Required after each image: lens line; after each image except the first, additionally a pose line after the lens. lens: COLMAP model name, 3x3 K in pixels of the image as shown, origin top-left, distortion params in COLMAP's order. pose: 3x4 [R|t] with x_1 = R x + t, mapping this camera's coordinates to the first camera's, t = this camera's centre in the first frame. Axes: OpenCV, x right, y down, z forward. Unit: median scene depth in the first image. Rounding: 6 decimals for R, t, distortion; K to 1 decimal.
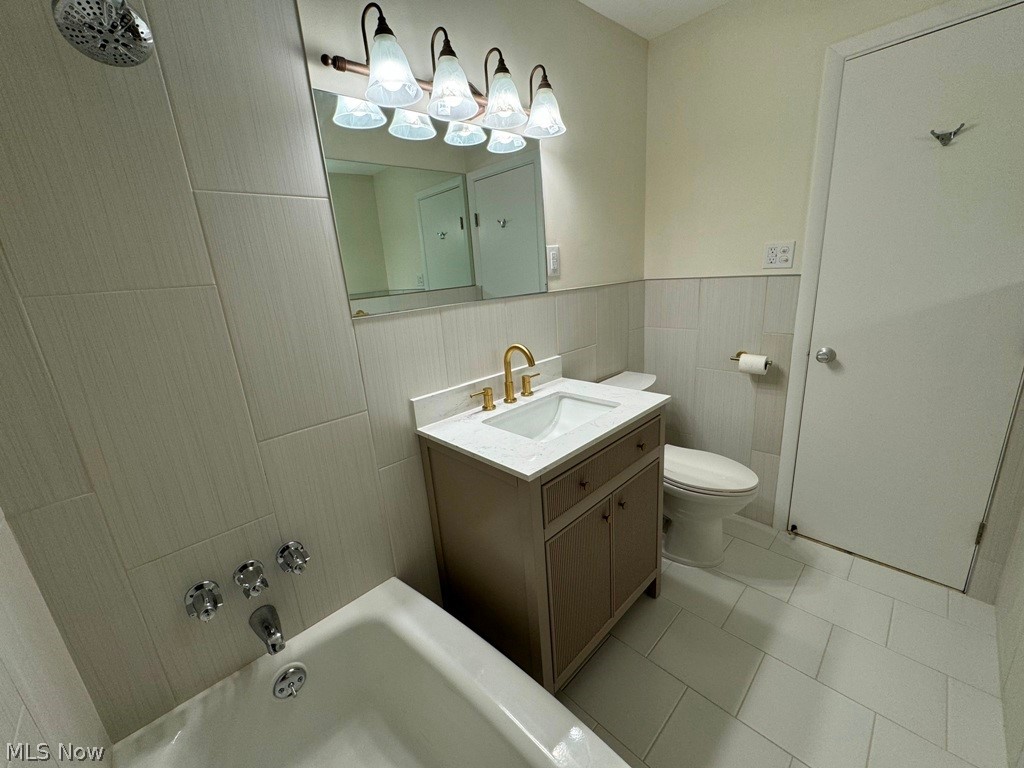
lens RADIAL K [[406.0, 0, 512.0], [0, 406.0, 384.0], [0, 0, 1]] dist [-0.003465, 0.000652]
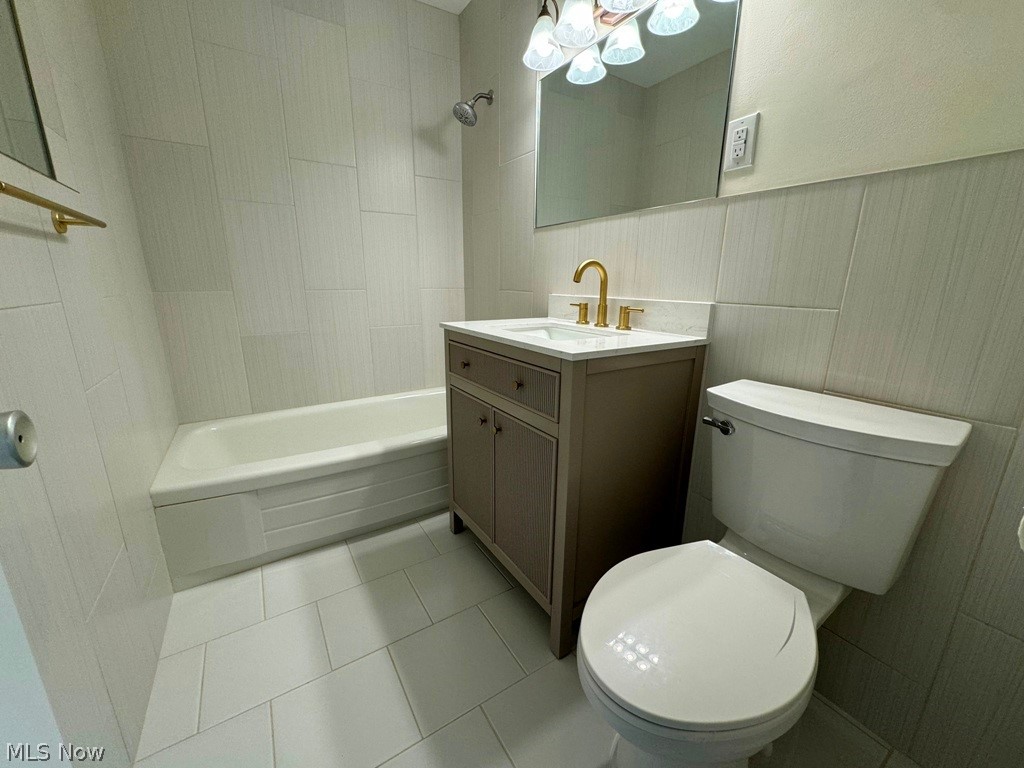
lens RADIAL K [[406.0, 0, 512.0], [0, 406.0, 384.0], [0, 0, 1]] dist [-0.003465, 0.000652]
pose [[-0.181016, 0.321880, -0.929315, 0.851757], [-0.249708, 0.898917, 0.359991, -0.109540], [0.951251, 0.297221, -0.082342, 0.824199]]
